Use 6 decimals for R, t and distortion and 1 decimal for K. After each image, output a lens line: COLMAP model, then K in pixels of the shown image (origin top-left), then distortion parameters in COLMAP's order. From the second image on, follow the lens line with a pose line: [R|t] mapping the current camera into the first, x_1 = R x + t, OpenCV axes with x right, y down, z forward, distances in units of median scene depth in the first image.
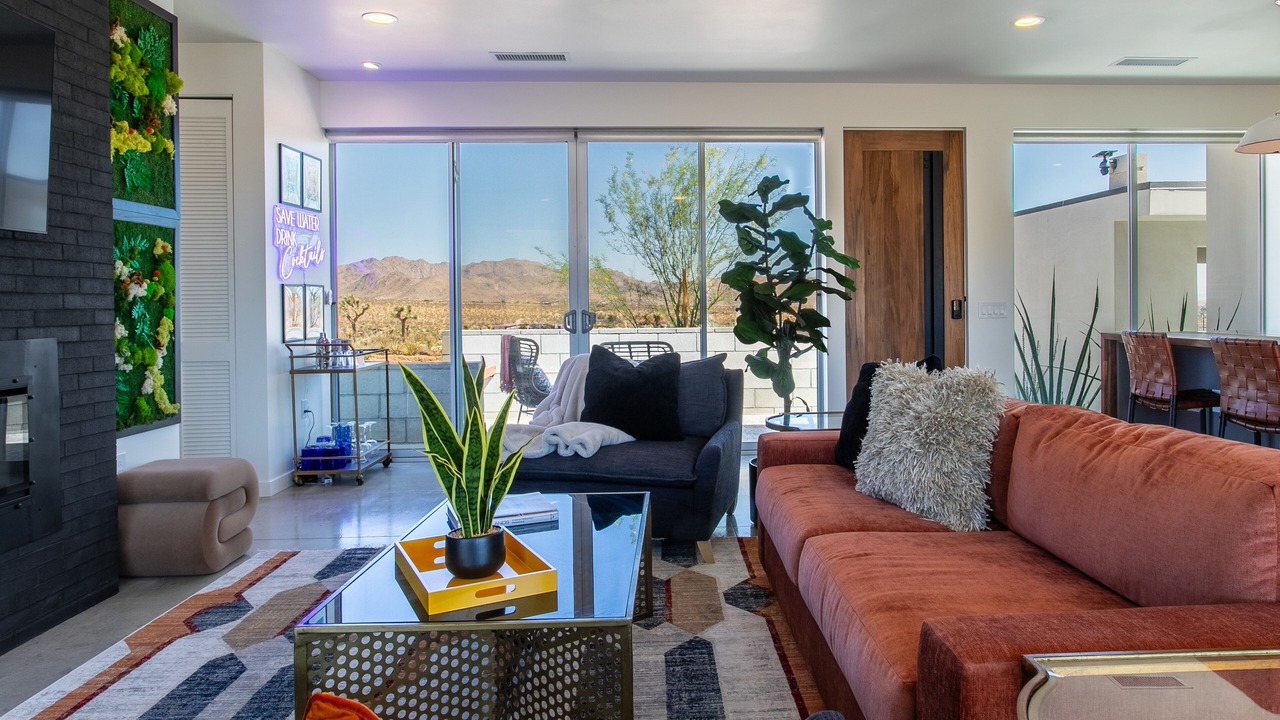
lens RADIAL K [[810.4, 0, 693.6], [0, 810.4, 304.5], [0, 0, 1]] dist [0.000489, 0.000466]
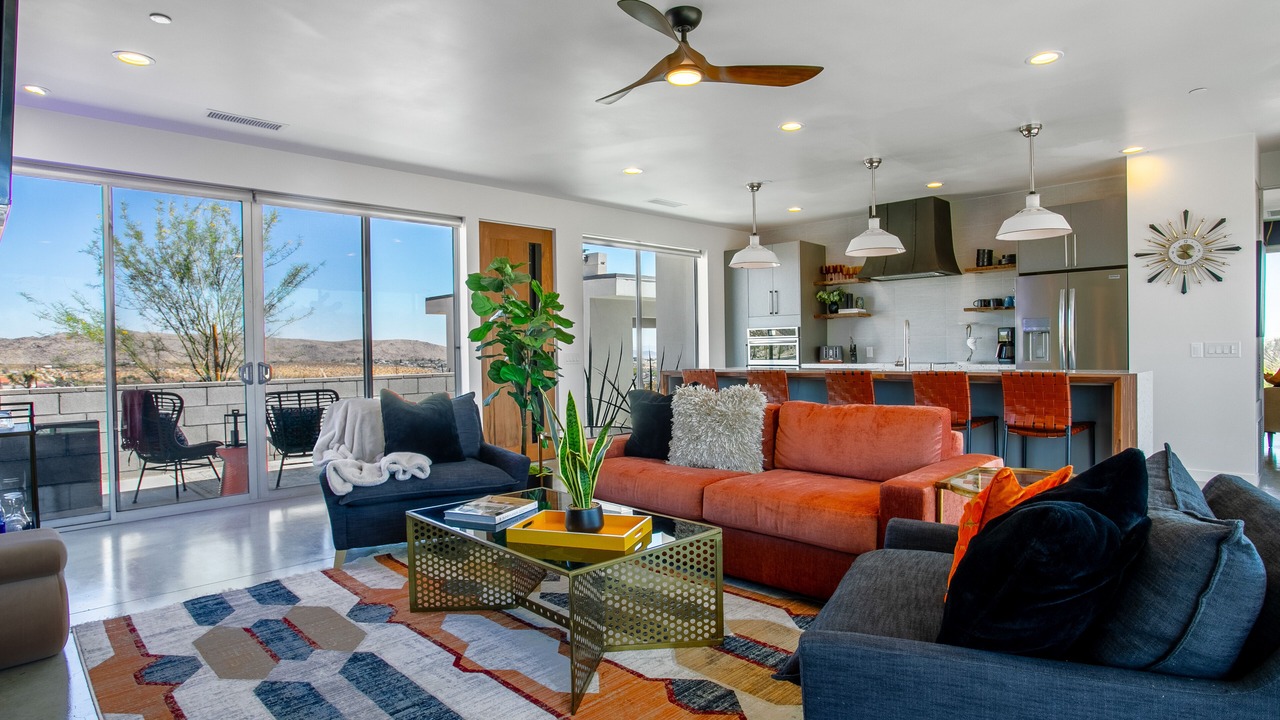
lens RADIAL K [[694.0, 0, 631.1], [0, 694.0, 351.2], [0, 0, 1]] dist [-0.005518, 0.000982]
pose [[0.762310, -0.004070, 0.647200, -0.530482], [0.011082, 0.999916, -0.006765, 0.006069], [-0.647118, 0.012329, 0.762290, -0.005528]]
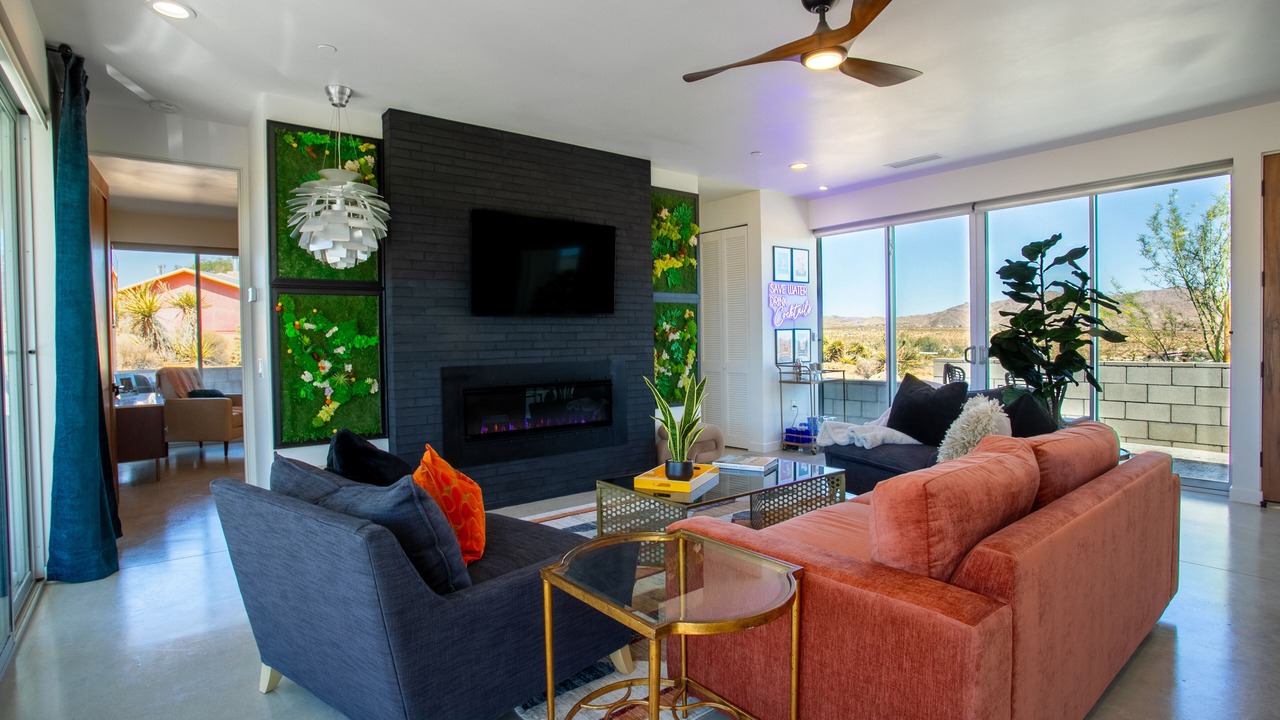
lens RADIAL K [[650.5, 0, 640.9], [0, 650.5, 348.3], [0, 0, 1]] dist [0.002740, 0.003133]
pose [[0.593822, 0.015762, -0.804442, 0.547375], [0.004461, 0.999728, 0.022882, -0.023771], [0.804584, -0.017176, 0.593590, -0.036571]]
